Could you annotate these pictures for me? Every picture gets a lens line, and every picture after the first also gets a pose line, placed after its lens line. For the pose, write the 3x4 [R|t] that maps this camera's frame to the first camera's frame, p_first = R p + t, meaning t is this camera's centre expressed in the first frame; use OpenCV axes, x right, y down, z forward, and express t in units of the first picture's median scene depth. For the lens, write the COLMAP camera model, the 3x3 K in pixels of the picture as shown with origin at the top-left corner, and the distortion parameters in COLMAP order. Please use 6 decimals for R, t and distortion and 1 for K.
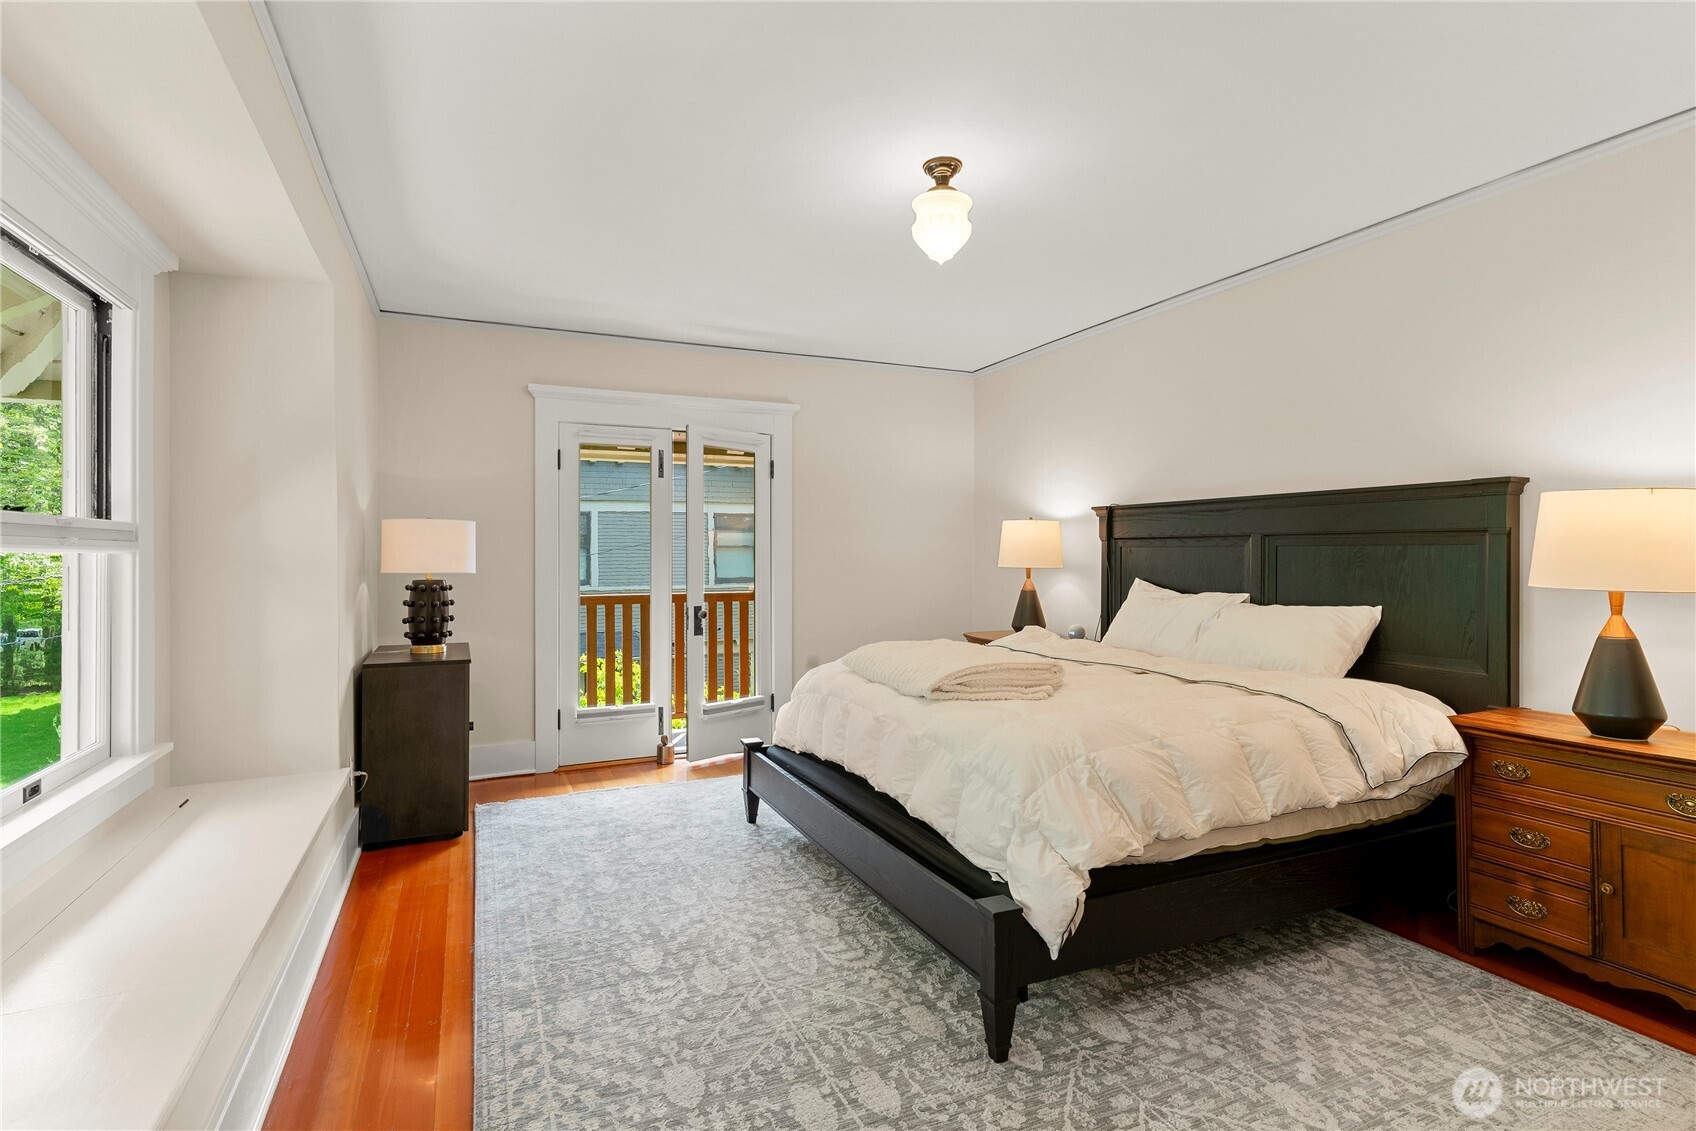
lens RADIAL K [[856.2, 0, 853.5], [0, 856.2, 553.6], [0, 0, 1]] dist [-0.000609, -0.000069]
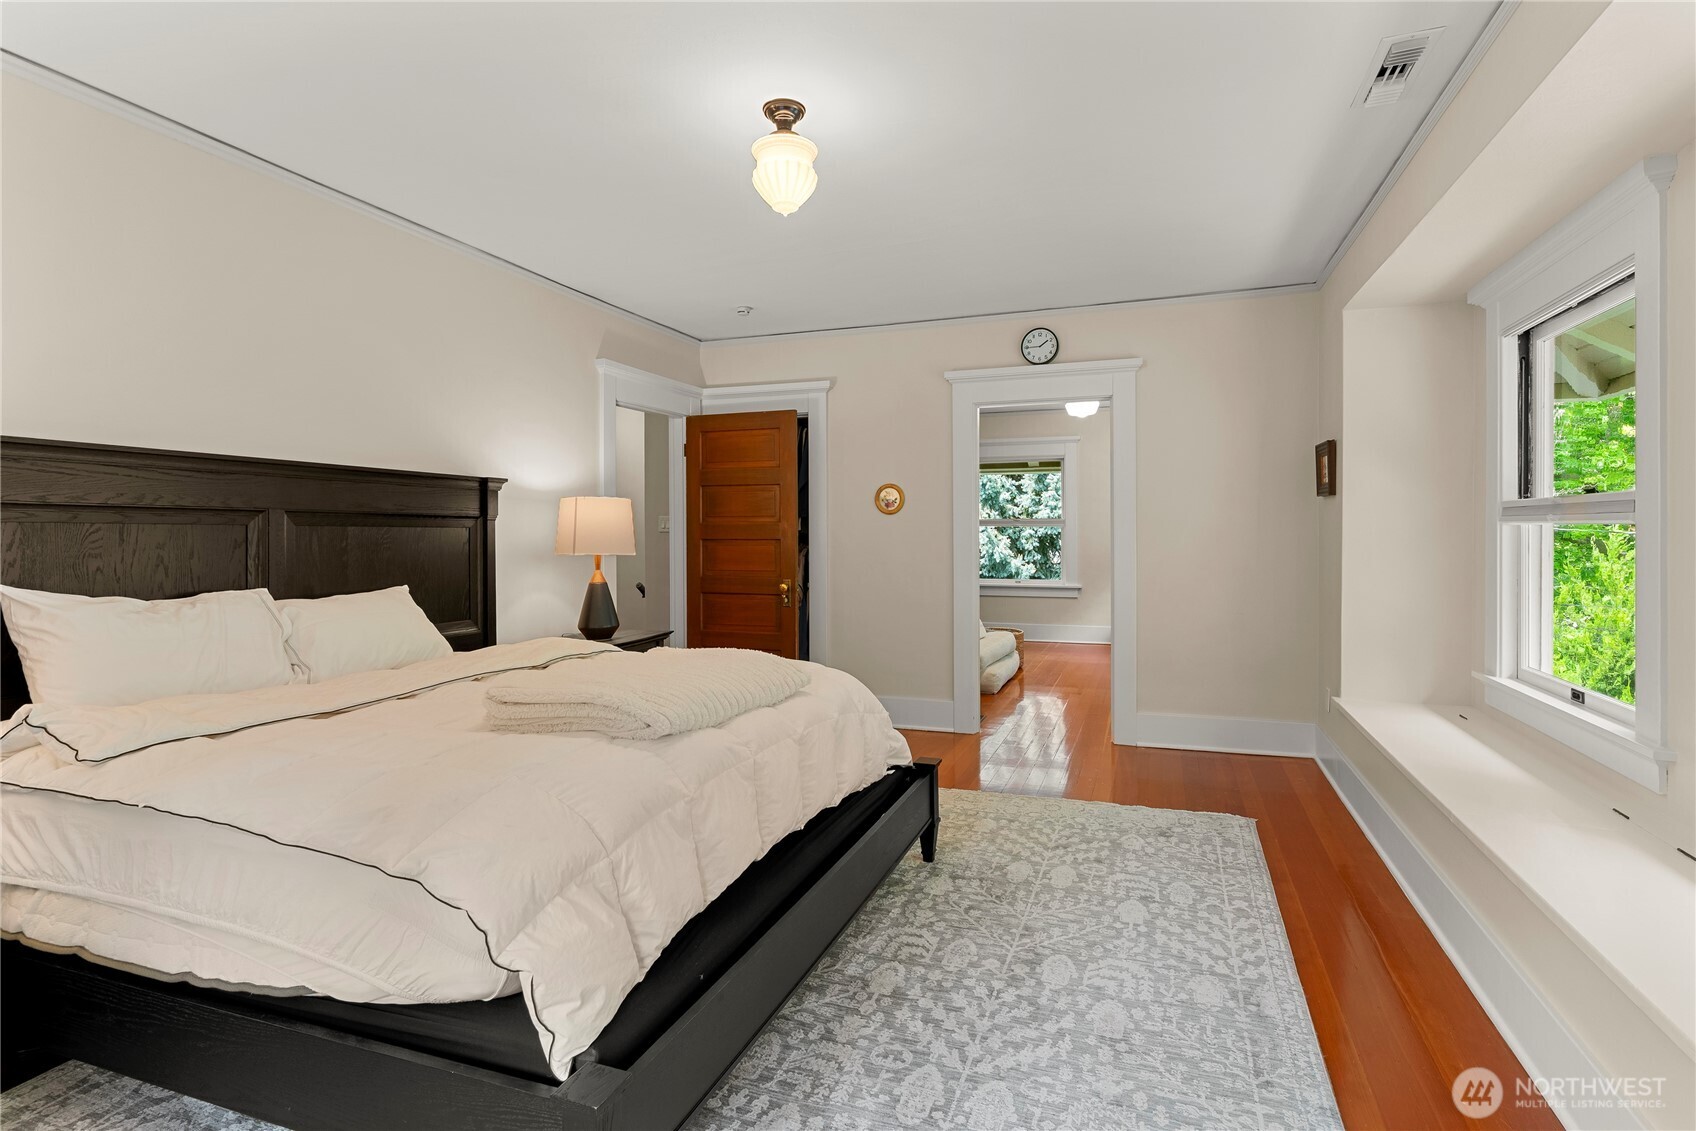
lens RADIAL K [[856.2, 0, 851.7], [0, 856.2, 561.0], [0, 0, 1]] dist [-0.000609, -0.000069]
pose [[-0.718466, -0.013226, 0.695436, -0.689876], [0.009243, 0.999549, 0.028560, 0.010088], [-0.695500, 0.026948, -0.718020, 1.913367]]
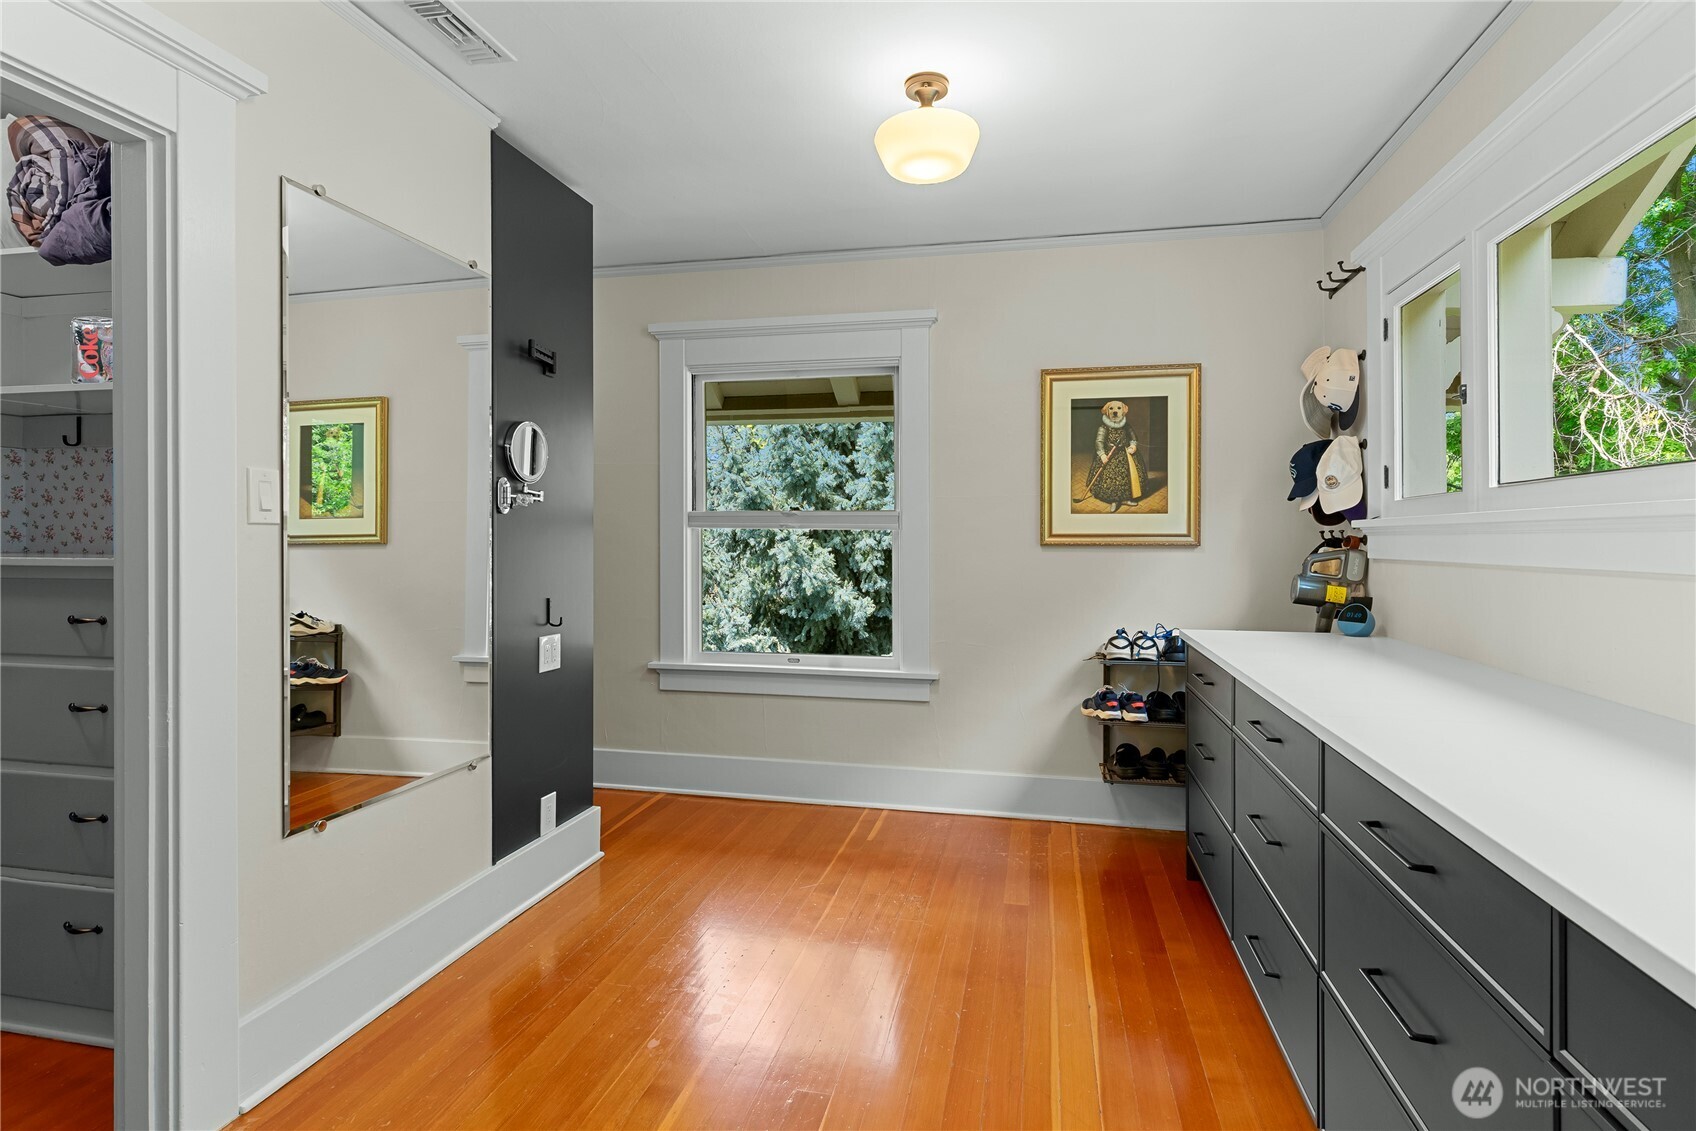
lens RADIAL K [[856.2, 0, 850.3], [0, 856.2, 553.3], [0, 0, 1]] dist [-0.000609, -0.000069]
pose [[-0.799045, -0.003822, 0.601258, -0.361613], [0.001218, 0.999967, 0.007976, 0.009629], [-0.601269, 0.007105, -0.799015, 1.288444]]
